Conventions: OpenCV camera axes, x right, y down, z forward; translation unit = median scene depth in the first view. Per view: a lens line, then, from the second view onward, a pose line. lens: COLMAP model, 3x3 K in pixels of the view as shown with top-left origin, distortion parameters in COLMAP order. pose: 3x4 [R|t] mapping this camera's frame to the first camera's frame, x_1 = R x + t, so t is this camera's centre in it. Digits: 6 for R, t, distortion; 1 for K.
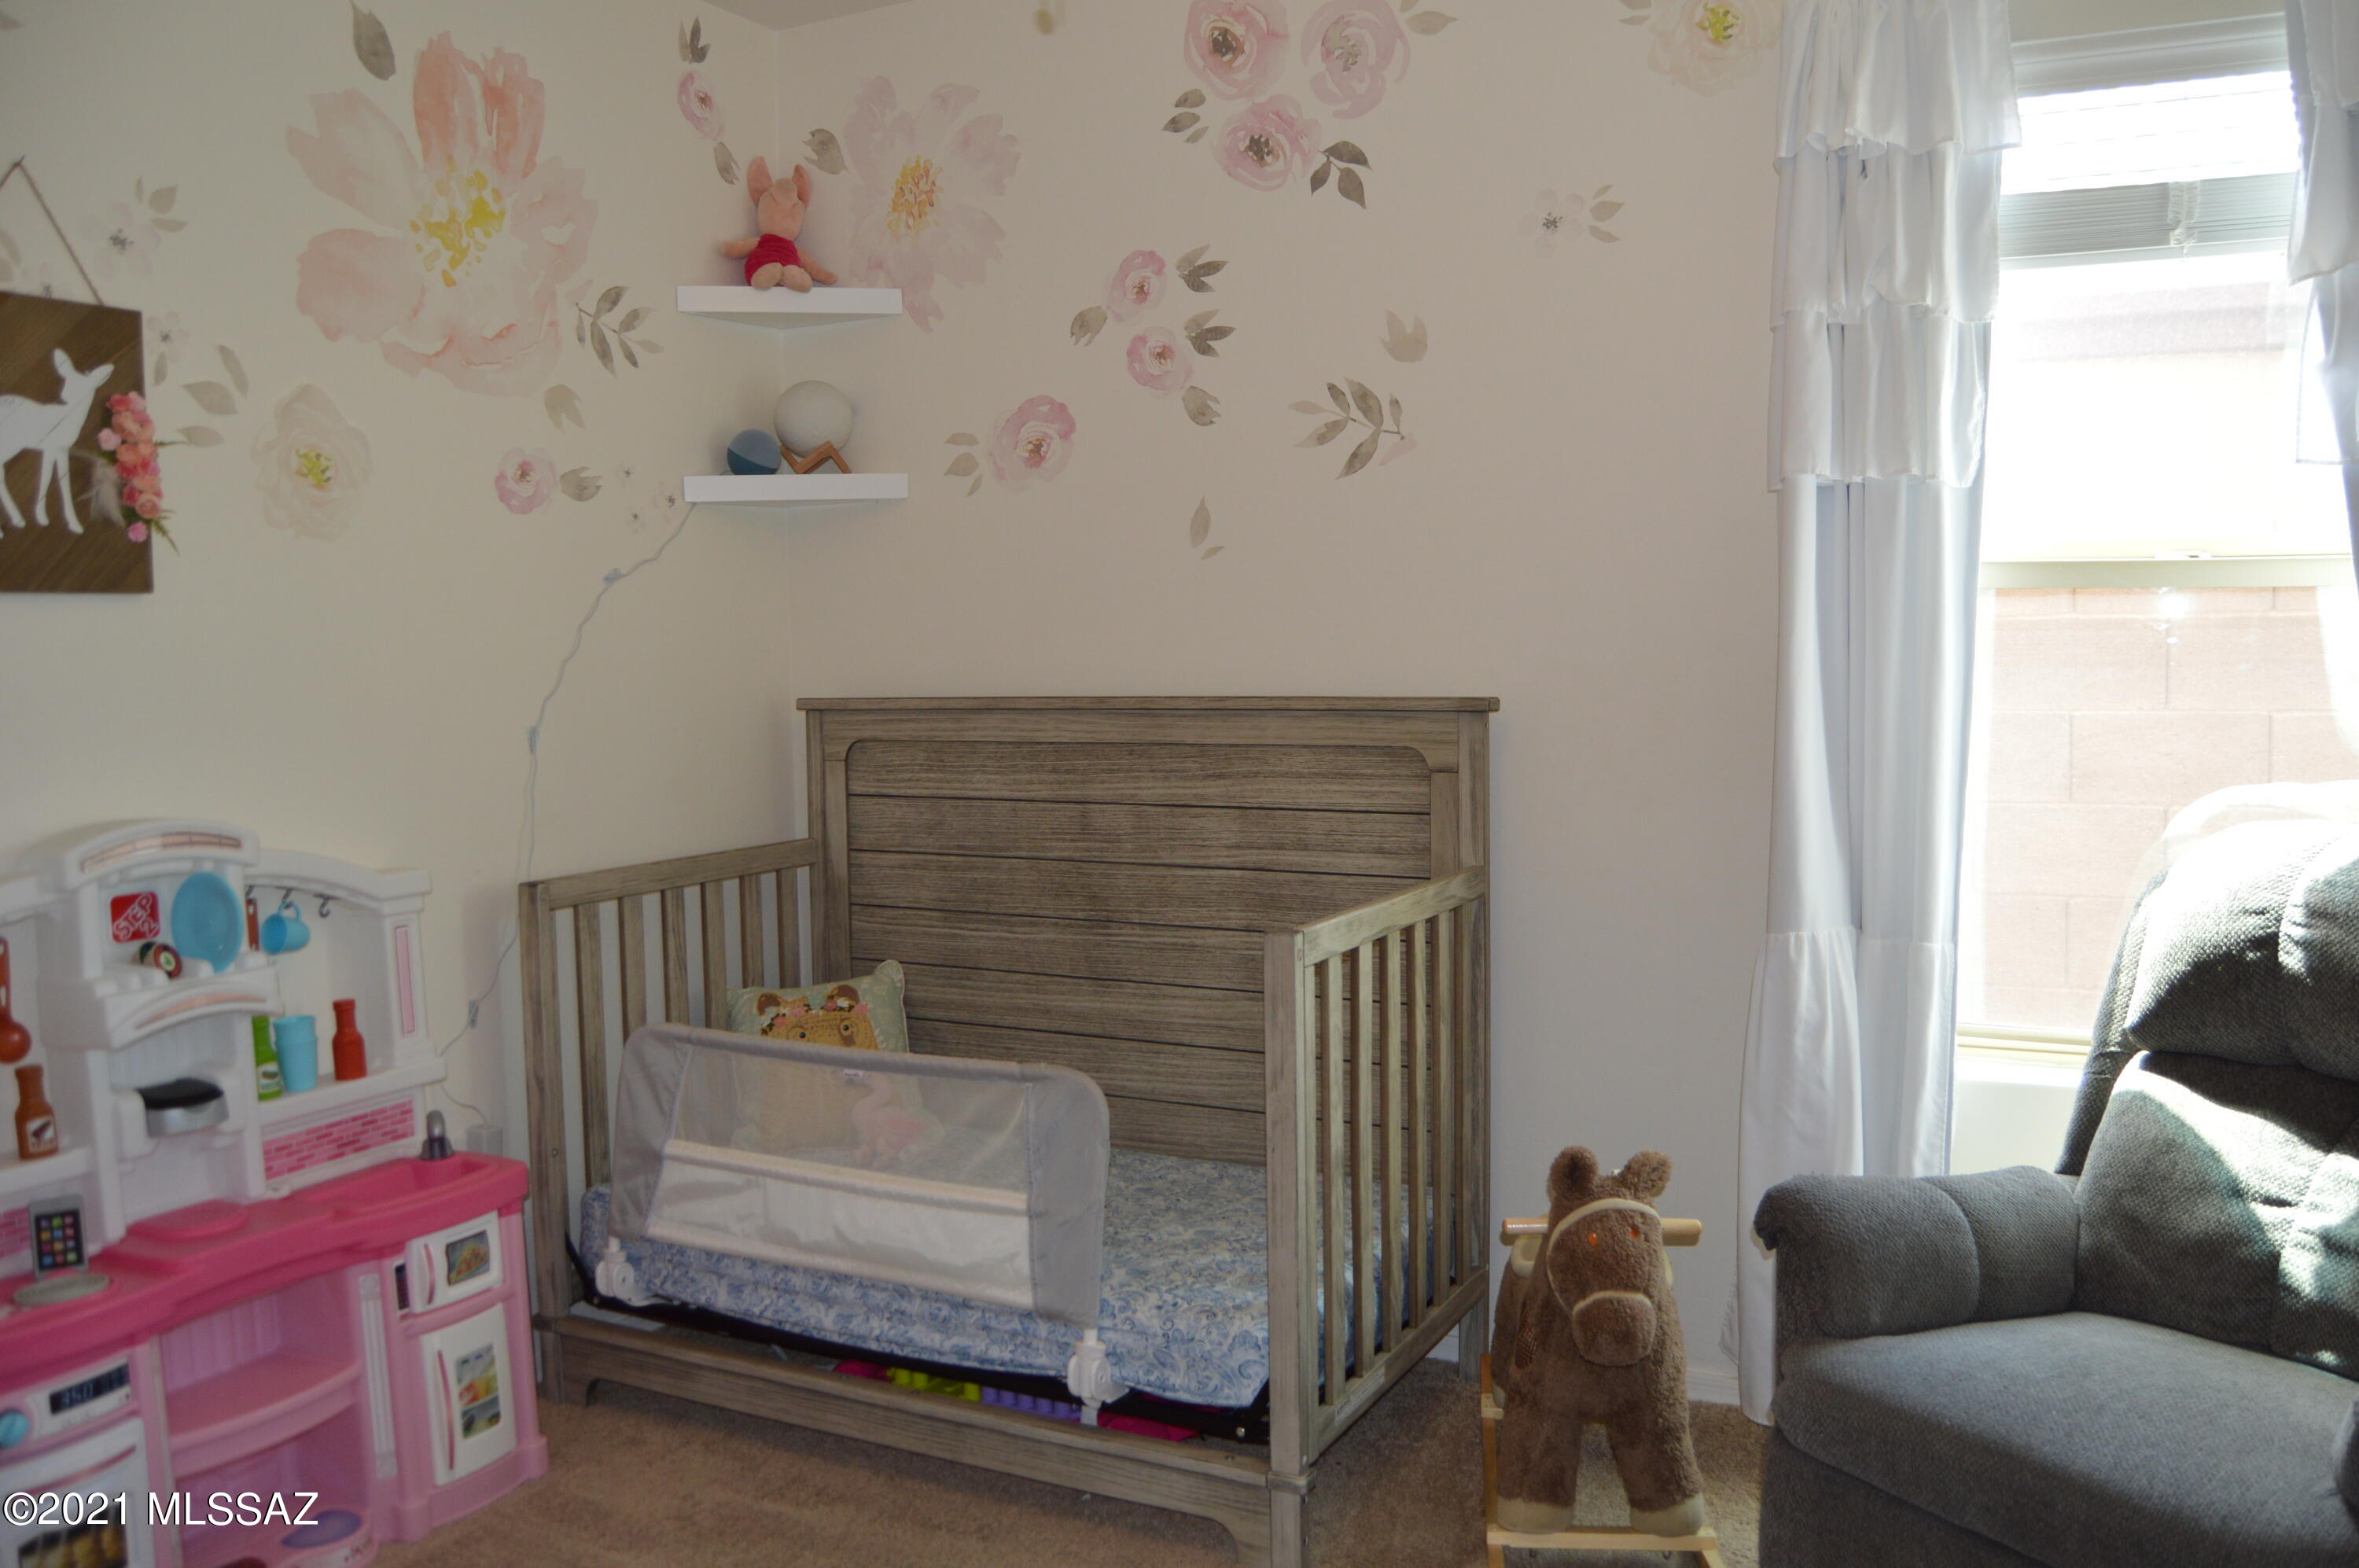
lens RADIAL K [[1915.3, 0, 1243.4], [0, 1915.3, 787.3], [0, 0, 1]] dist [-0.101130, 0.052693]
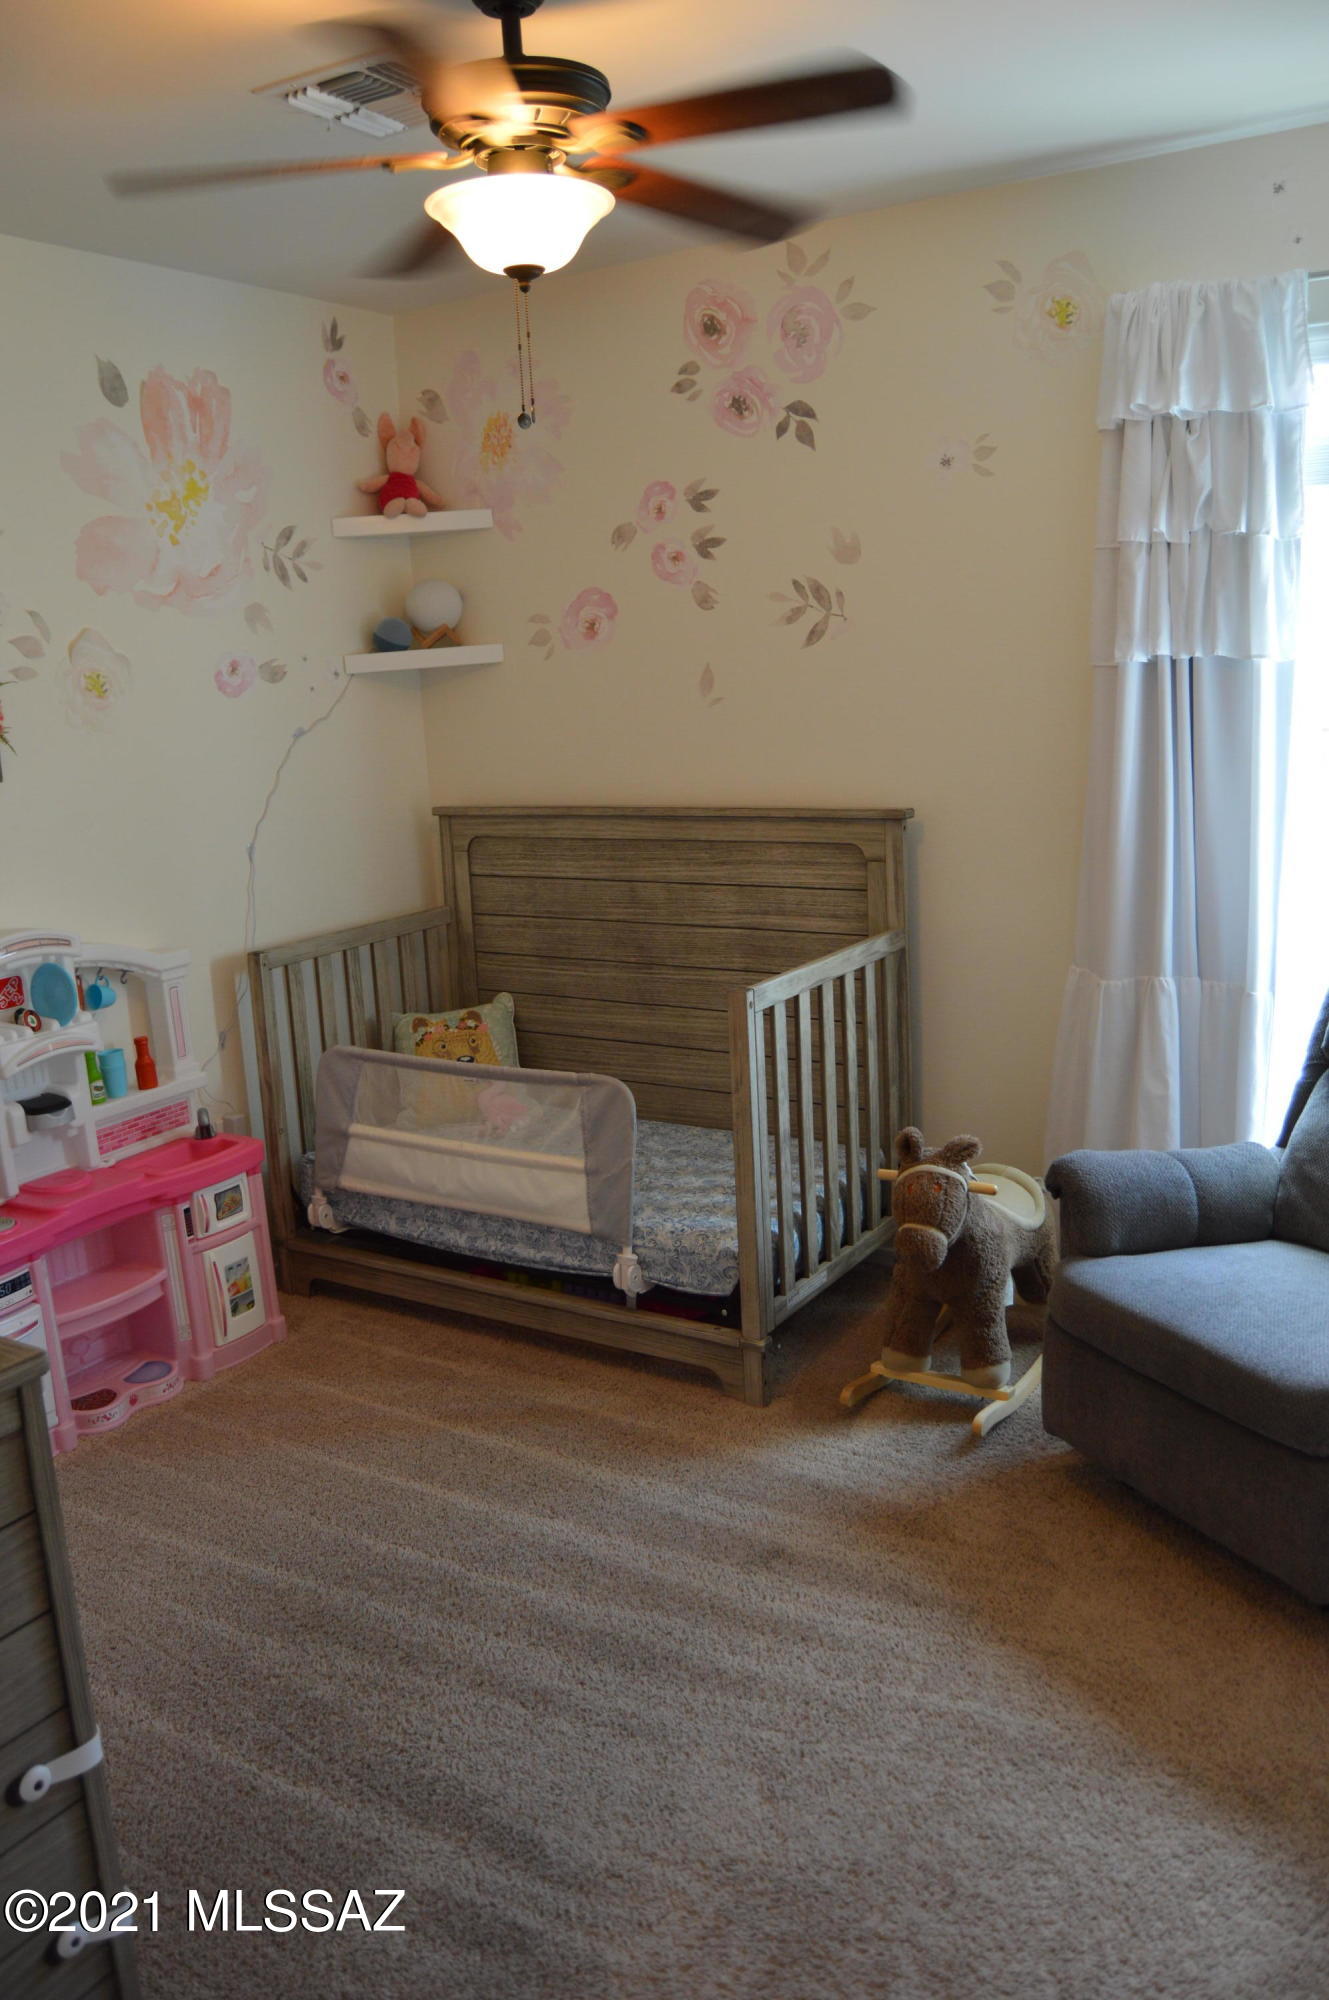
lens RADIAL K [[1623.8, 0, 664.5], [0, 1623.8, 1000.0], [0, 0, 1]] dist [-0.101130, 0.052693]
pose [[0.993253, -0.014384, -0.115069, 0.086948], [0.029538, 0.990929, 0.131103, -0.069109], [0.112139, -0.133617, 0.984668, -0.216184]]
